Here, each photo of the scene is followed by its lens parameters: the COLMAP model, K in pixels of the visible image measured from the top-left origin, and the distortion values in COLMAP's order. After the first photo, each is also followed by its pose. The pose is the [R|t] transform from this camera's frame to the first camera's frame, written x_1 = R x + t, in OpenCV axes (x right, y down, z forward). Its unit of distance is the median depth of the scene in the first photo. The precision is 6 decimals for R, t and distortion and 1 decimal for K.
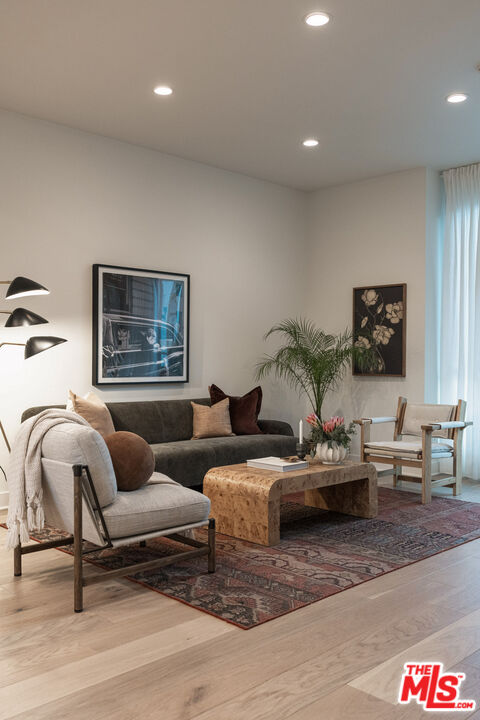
lens RADIAL K [[670.0, 0, 240.0], [0, 670.0, 360.0], [0, 0, 1]] dist [0.003866, -0.002177]
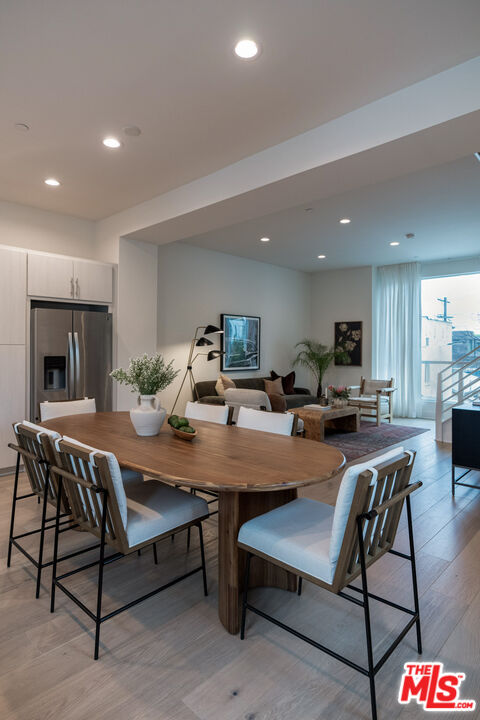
lens RADIAL K [[413.4, 0, 237.5], [0, 413.4, 348.3], [0, 0, 1]] dist [-0.002057, -0.000918]
pose [[0.999427, 0.001066, 0.033833, -0.204385], [-0.000932, 0.999992, -0.003976, -0.028894], [-0.033837, 0.003942, 0.999420, -0.293552]]
